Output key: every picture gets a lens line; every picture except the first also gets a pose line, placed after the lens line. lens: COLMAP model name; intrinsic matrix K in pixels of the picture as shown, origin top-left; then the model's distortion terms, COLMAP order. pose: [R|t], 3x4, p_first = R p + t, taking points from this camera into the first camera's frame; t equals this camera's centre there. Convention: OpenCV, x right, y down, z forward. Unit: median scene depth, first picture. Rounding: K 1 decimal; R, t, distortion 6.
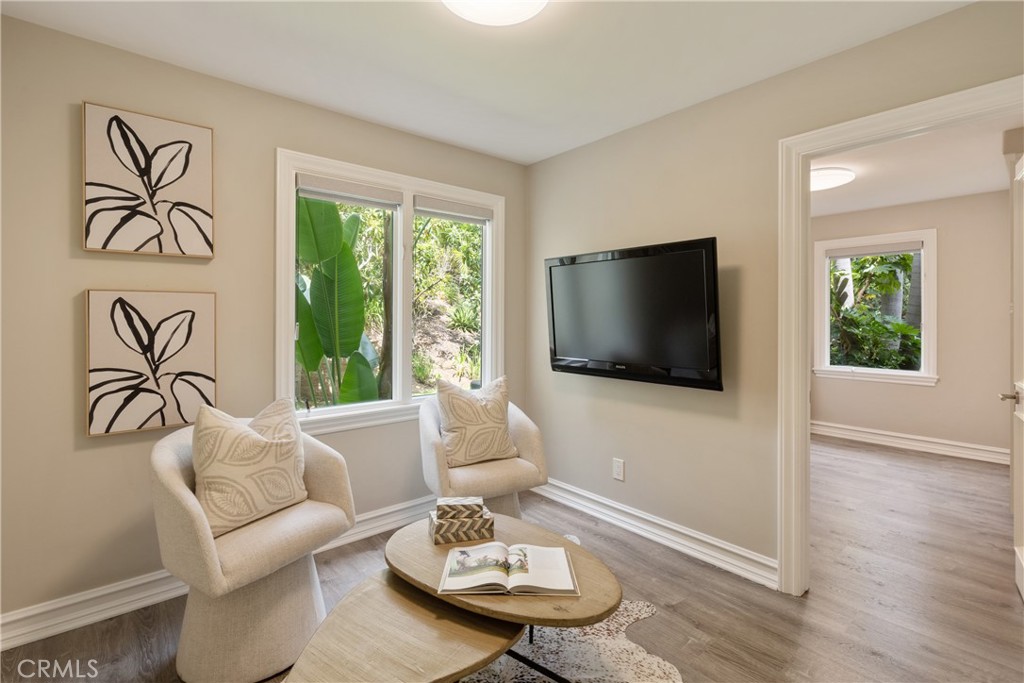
lens RADIAL K [[464.8, 0, 509.8], [0, 464.8, 322.7], [0, 0, 1]] dist [0.001859, 0.000195]
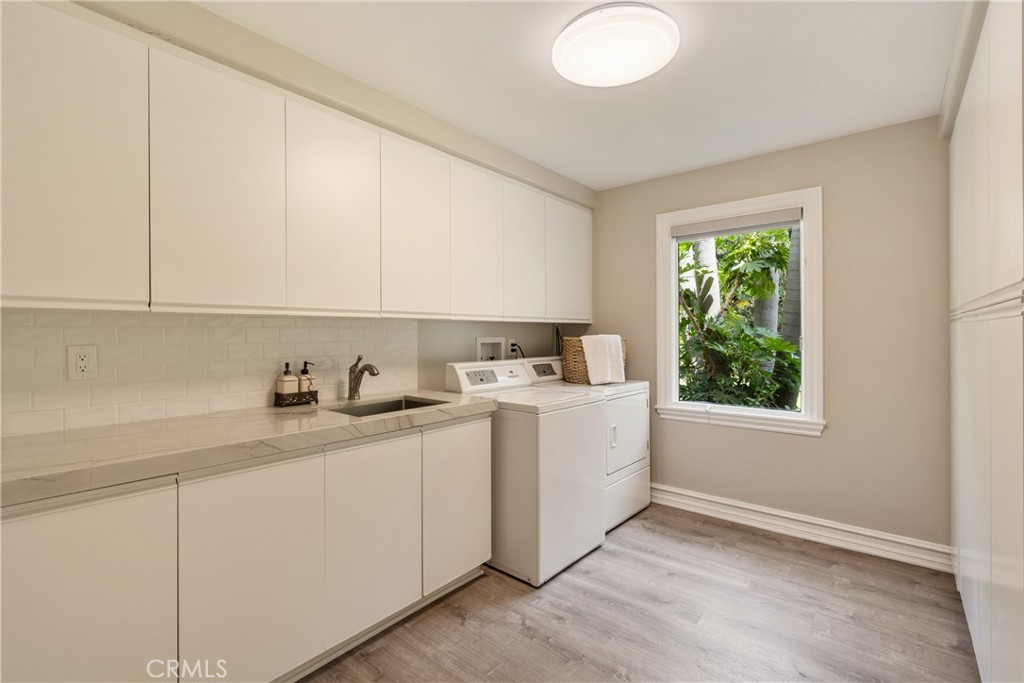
lens RADIAL K [[474.9, 0, 492.2], [0, 474.9, 336.6], [0, 0, 1]] dist [-0.003274, -0.000229]
pose [[0.988548, -0.004868, 0.150827, 0.268929], [0.005264, 0.999984, -0.002229, 0.000023], [-0.150814, 0.002998, 0.988558, 0.308133]]
